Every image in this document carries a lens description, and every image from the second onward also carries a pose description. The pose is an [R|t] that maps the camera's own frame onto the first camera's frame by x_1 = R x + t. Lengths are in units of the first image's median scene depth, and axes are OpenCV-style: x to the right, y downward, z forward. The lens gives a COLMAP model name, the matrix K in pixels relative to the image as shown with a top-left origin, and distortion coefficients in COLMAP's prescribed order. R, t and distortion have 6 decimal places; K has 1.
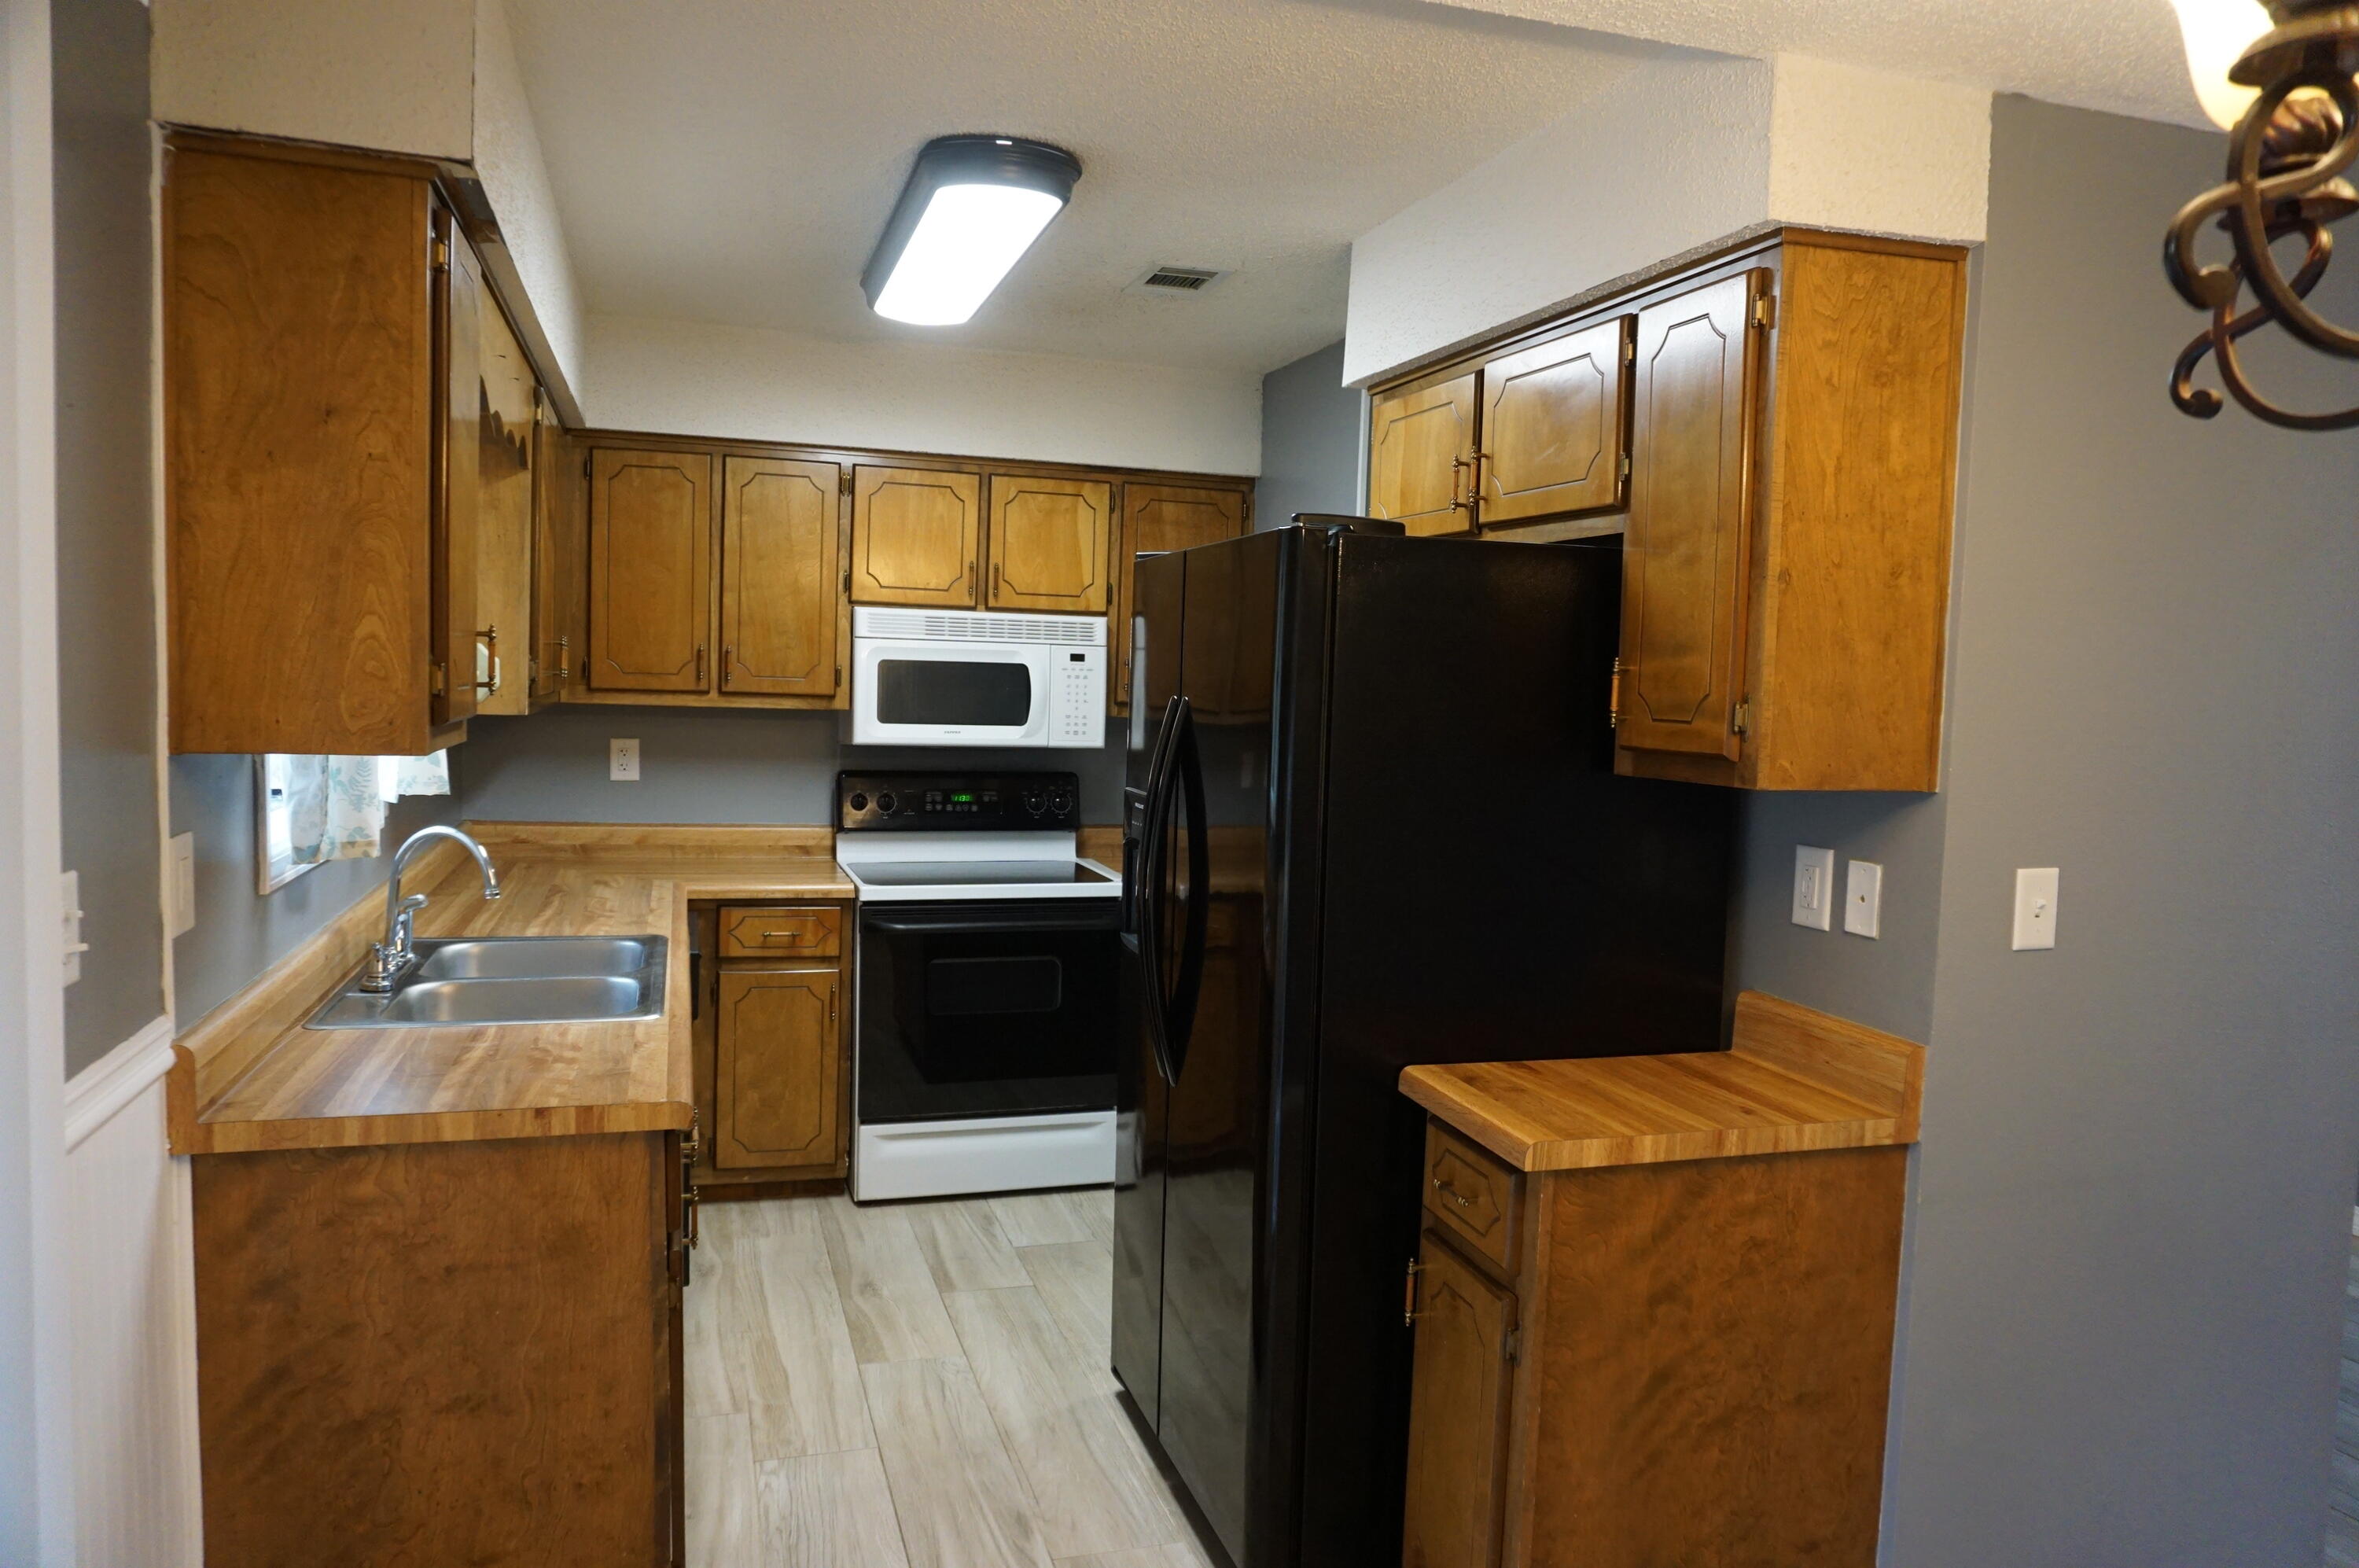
lens RADIAL K [[1589.4, 0, 1183.9], [0, 1589.4, 789.6], [0, 0, 1]] dist [-0.043841, 0.028520]
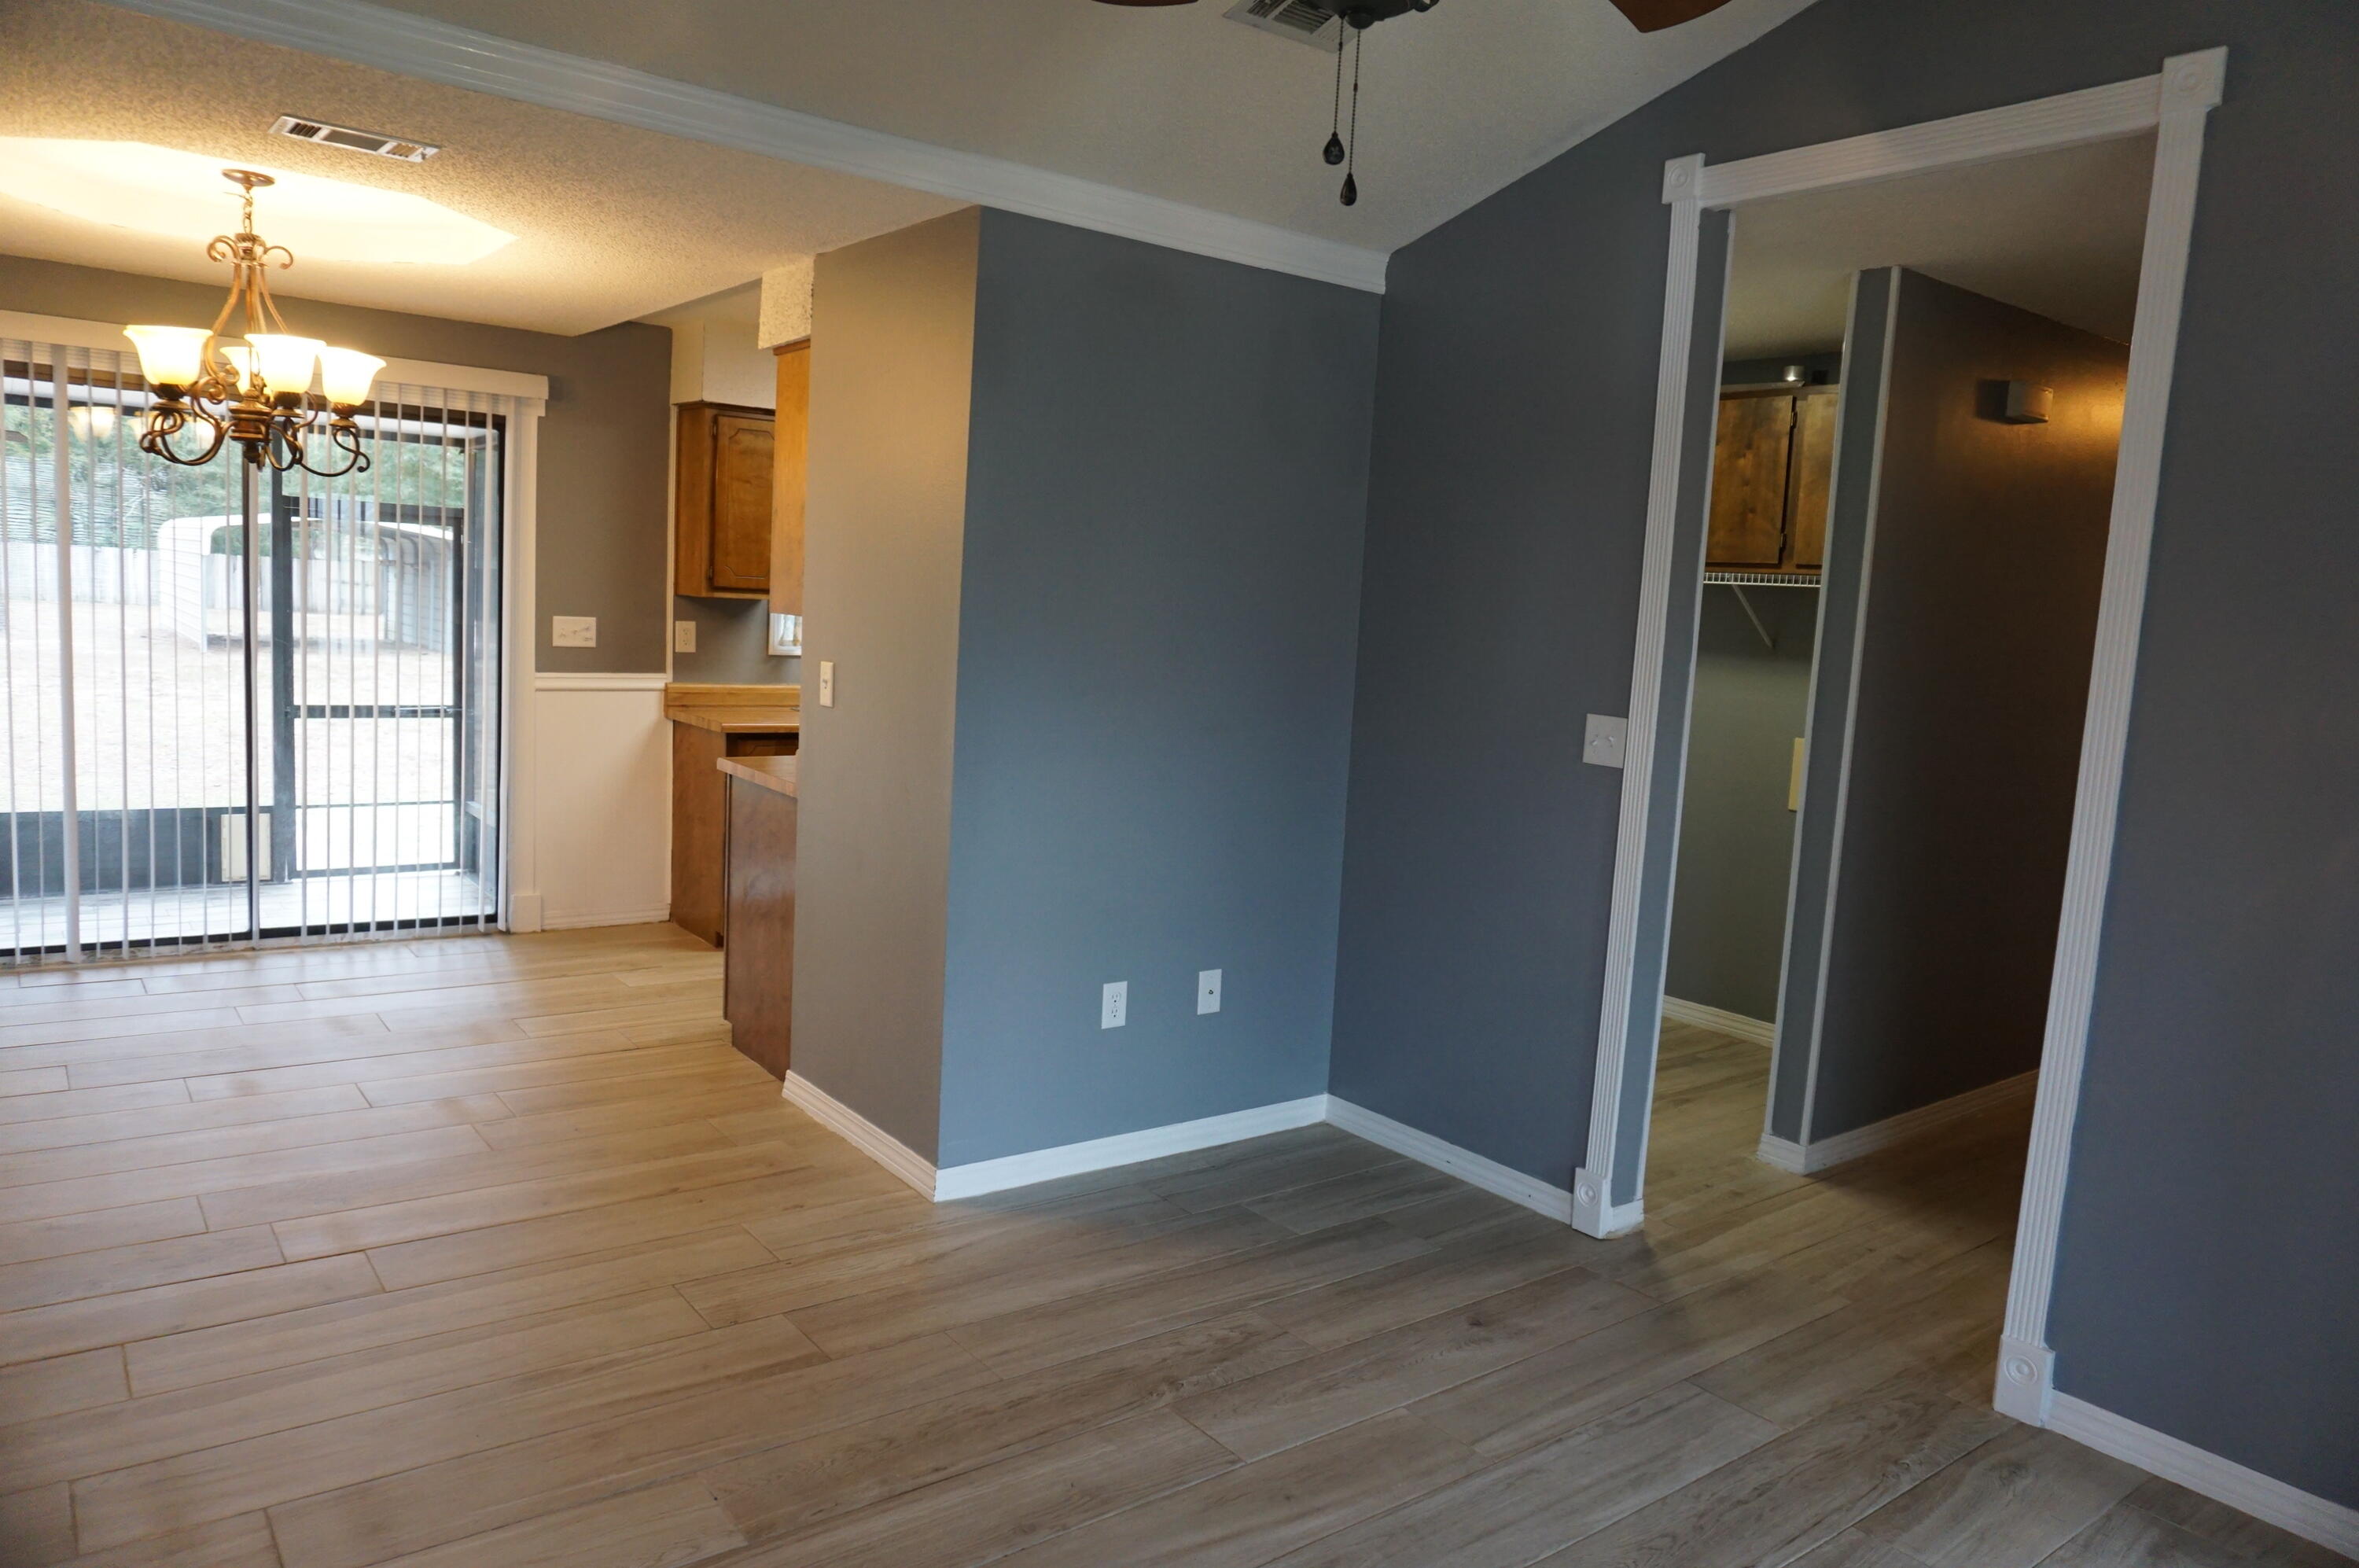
lens RADIAL K [[1589.4, 0, 1173.4], [0, 1589.4, 793.7], [0, 0, 1]] dist [-0.043841, 0.028520]
pose [[0.342951, 0.109304, -0.932972, 2.664189], [-0.120612, 0.990110, 0.071662, 0.025054], [0.931578, 0.087951, 0.352742, 0.787674]]
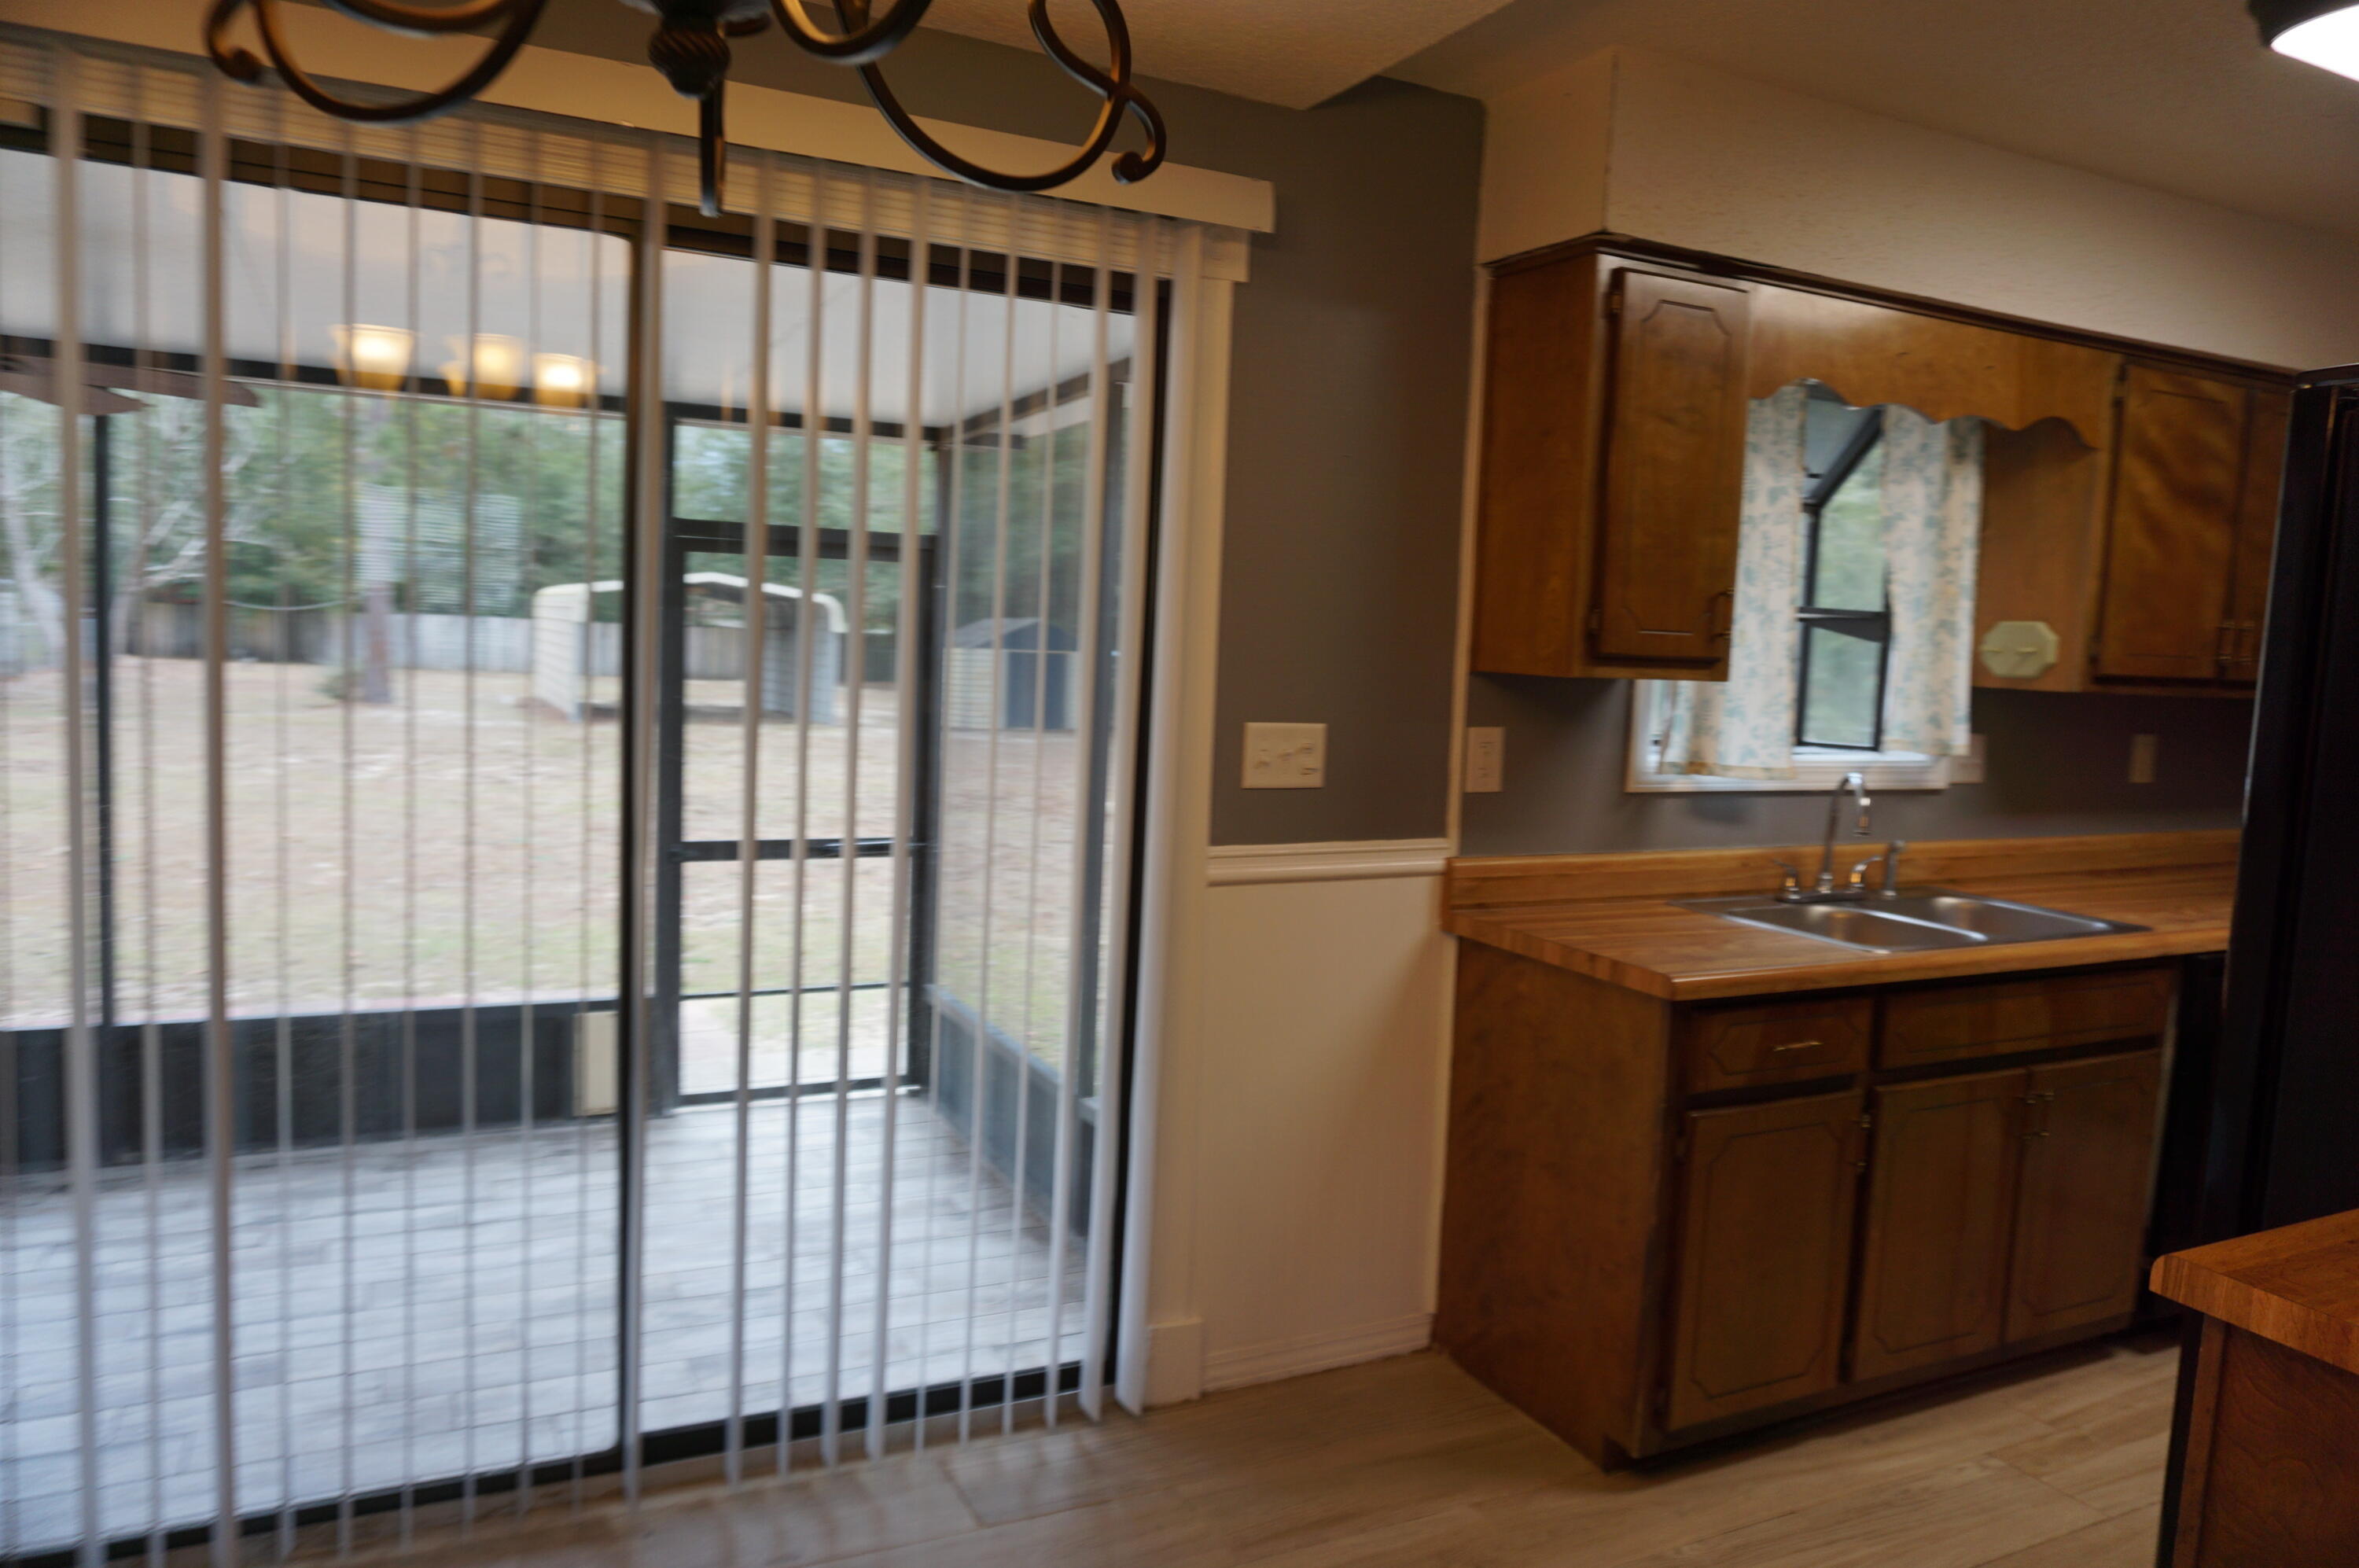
lens RADIAL K [[1589.4, 0, 1183.1], [0, 1589.4, 786.6], [0, 0, 1]] dist [-0.043841, 0.028520]
pose [[0.157115, 0.073031, -0.984876, 0.800635], [-0.111585, 0.992189, 0.055772, 0.031923], [0.981256, 0.101135, 0.164036, 0.448520]]
